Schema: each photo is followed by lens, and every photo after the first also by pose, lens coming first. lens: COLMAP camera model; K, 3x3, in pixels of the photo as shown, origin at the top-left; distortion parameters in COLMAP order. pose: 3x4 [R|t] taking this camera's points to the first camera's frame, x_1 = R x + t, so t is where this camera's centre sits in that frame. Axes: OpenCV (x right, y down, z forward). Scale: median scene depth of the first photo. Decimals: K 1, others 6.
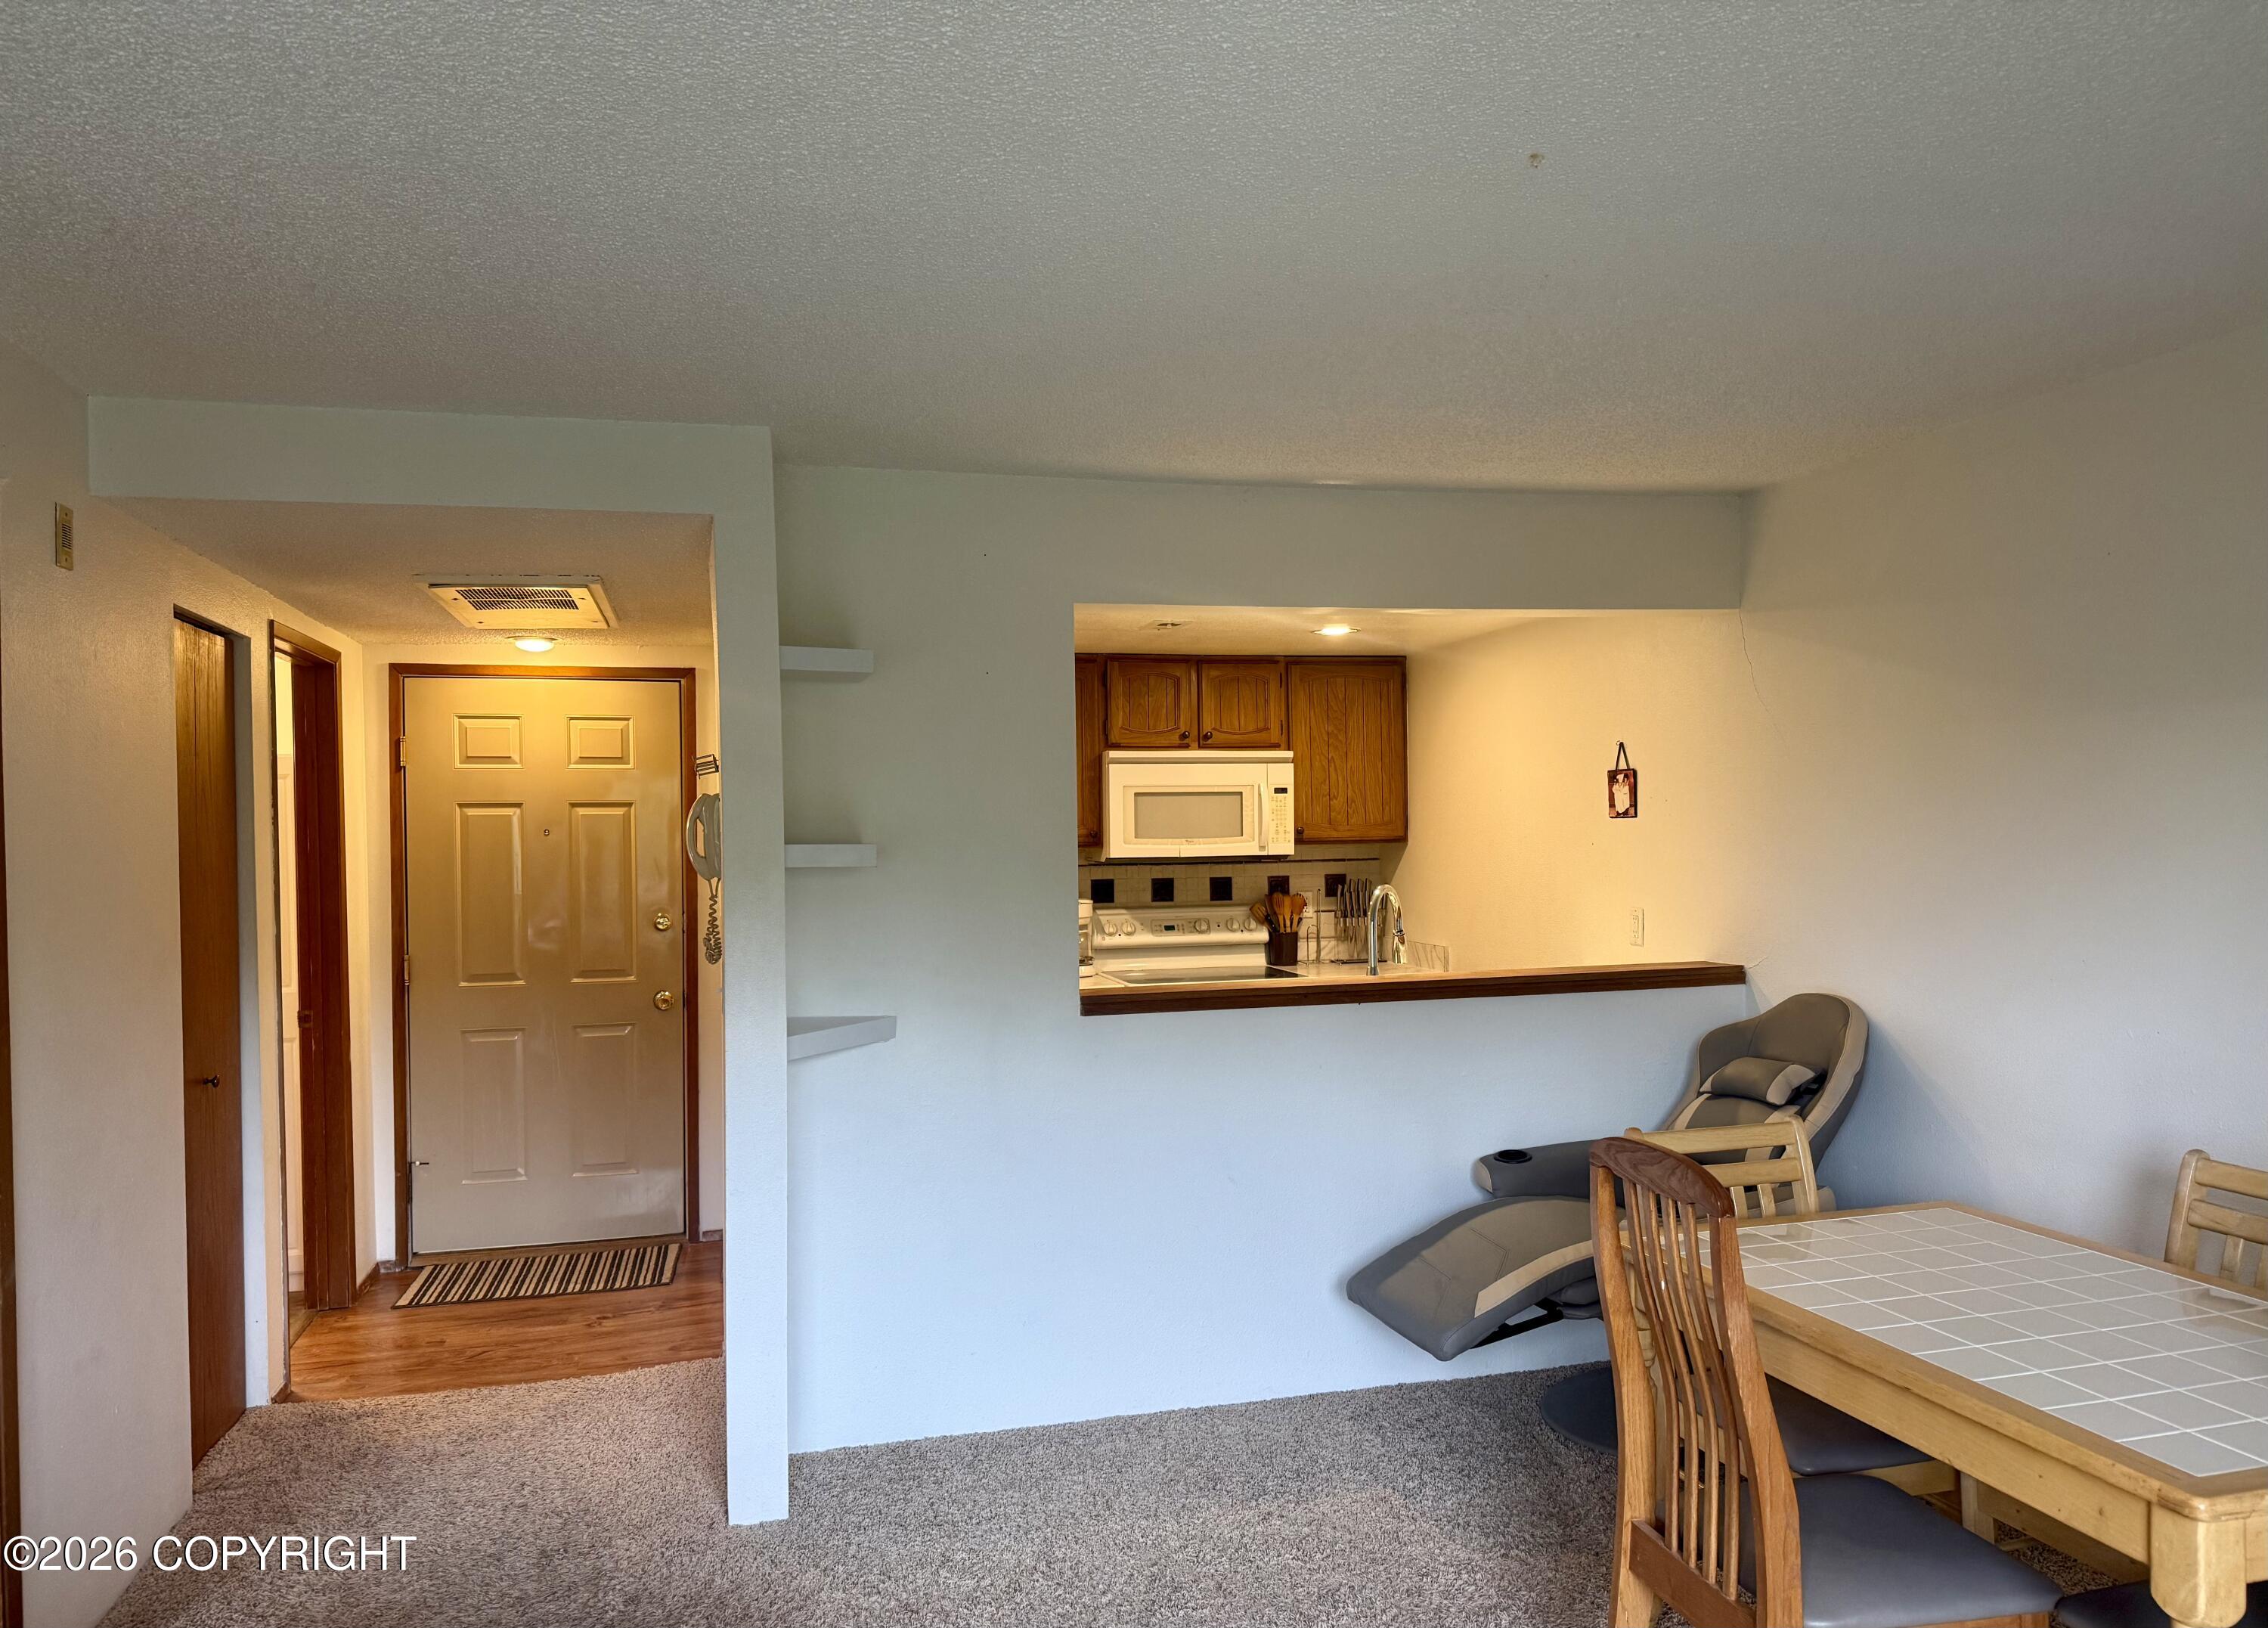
lens RADIAL K [[1600.8, 0, 1134.0], [0, 1600.8, 814.0], [0, 0, 1]] dist [0.000192, -0.000016]
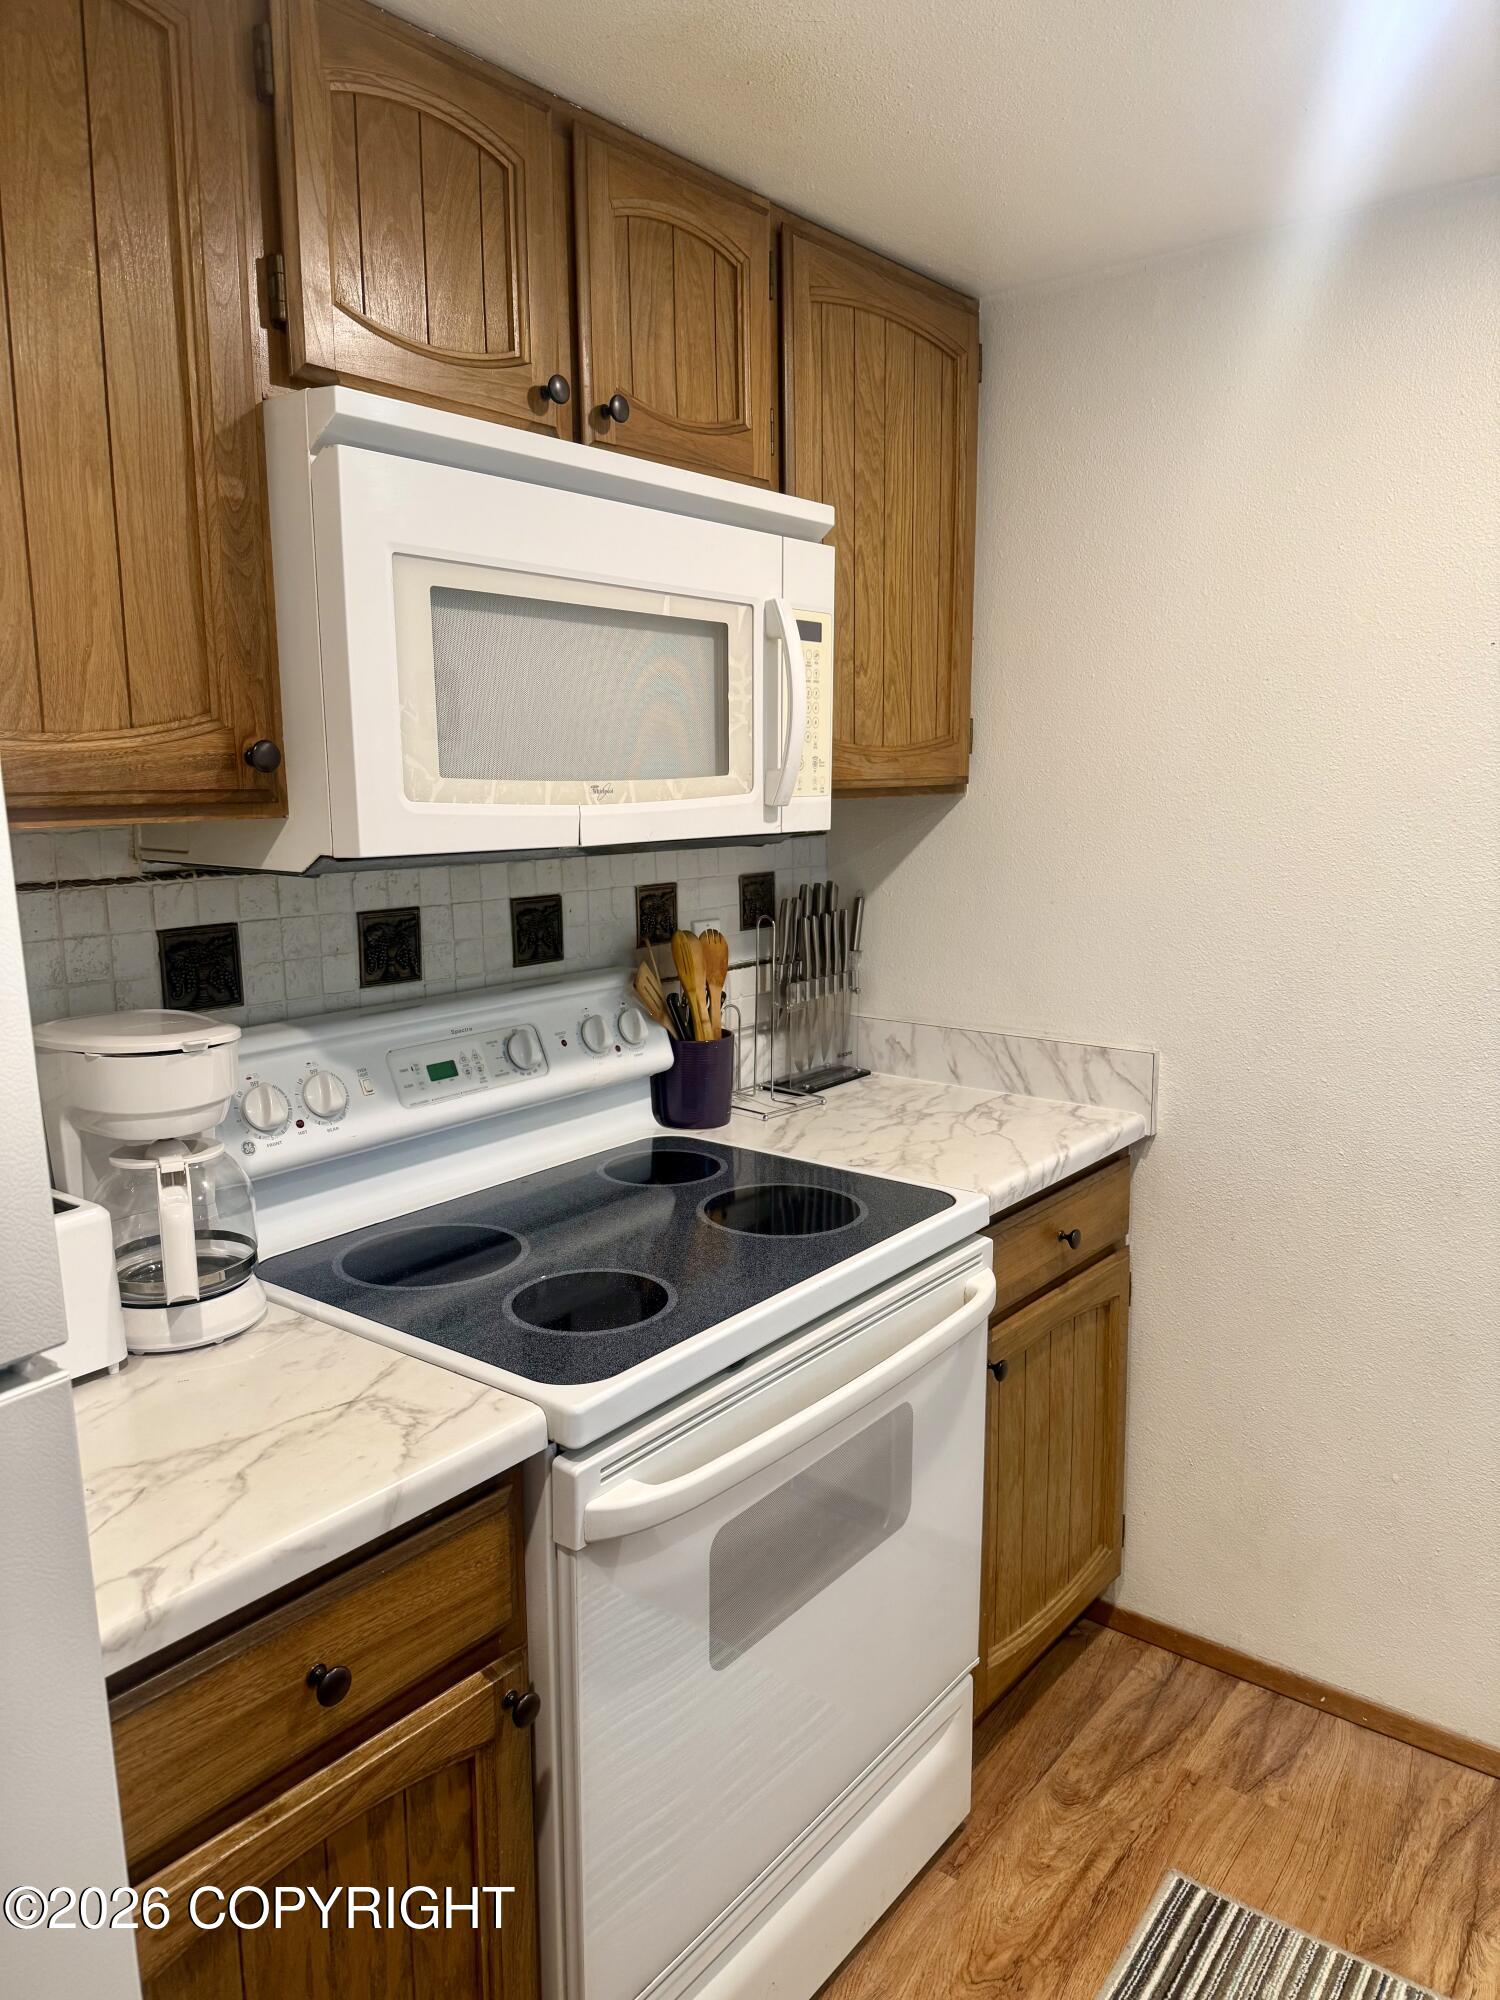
lens RADIAL K [[1381.9, 0, 750.0], [0, 1381.9, 1000.0], [0, 0, 1]] dist [0.093300, -0.085273]
pose [[0.812683, -0.086731, 0.576216, -0.083002], [-0.011812, 0.986206, 0.165102, 0.012158], [-0.582587, -0.140982, 0.800448, 0.749541]]
